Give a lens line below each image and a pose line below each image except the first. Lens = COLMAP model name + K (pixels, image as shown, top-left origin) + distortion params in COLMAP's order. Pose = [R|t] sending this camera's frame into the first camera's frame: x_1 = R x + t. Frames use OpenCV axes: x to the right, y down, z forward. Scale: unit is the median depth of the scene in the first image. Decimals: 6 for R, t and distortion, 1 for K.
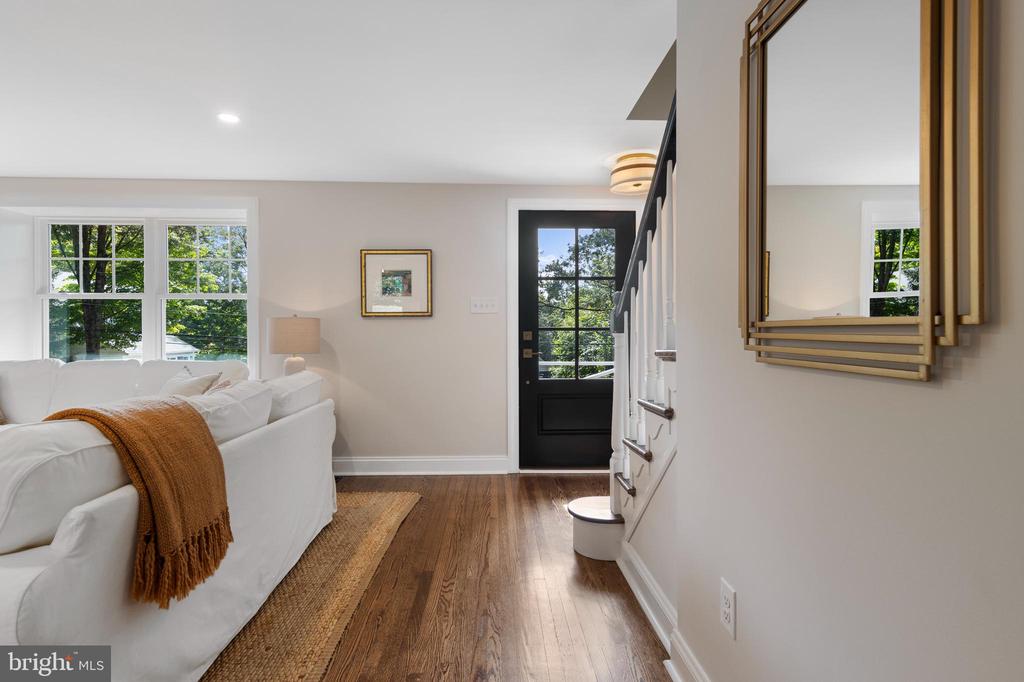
lens RADIAL K [[526.3, 0, 510.3], [0, 526.3, 333.4], [0, 0, 1]] dist [0.010500, -0.002414]
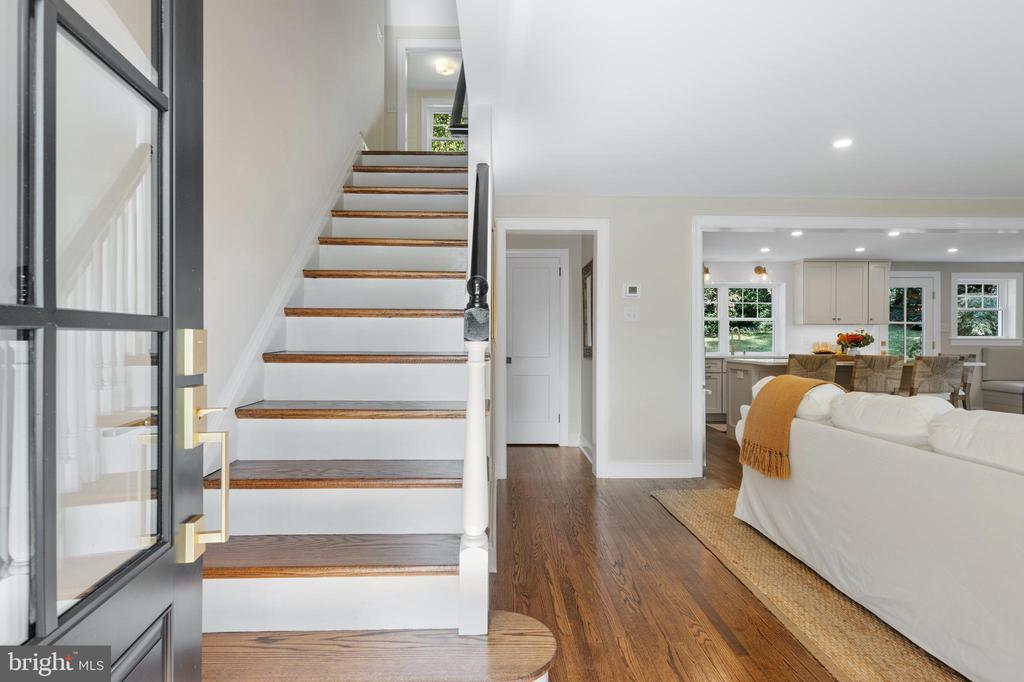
lens RADIAL K [[526.3, 0, 501.2], [0, 526.3, 341.6], [0, 0, 1]] dist [0.010500, -0.002414]
pose [[-0.999925, -0.004031, 0.011604, 0.110539], [-0.003916, 0.999943, 0.009969, -0.001341], [-0.011643, 0.009922, -0.999883, 1.070114]]
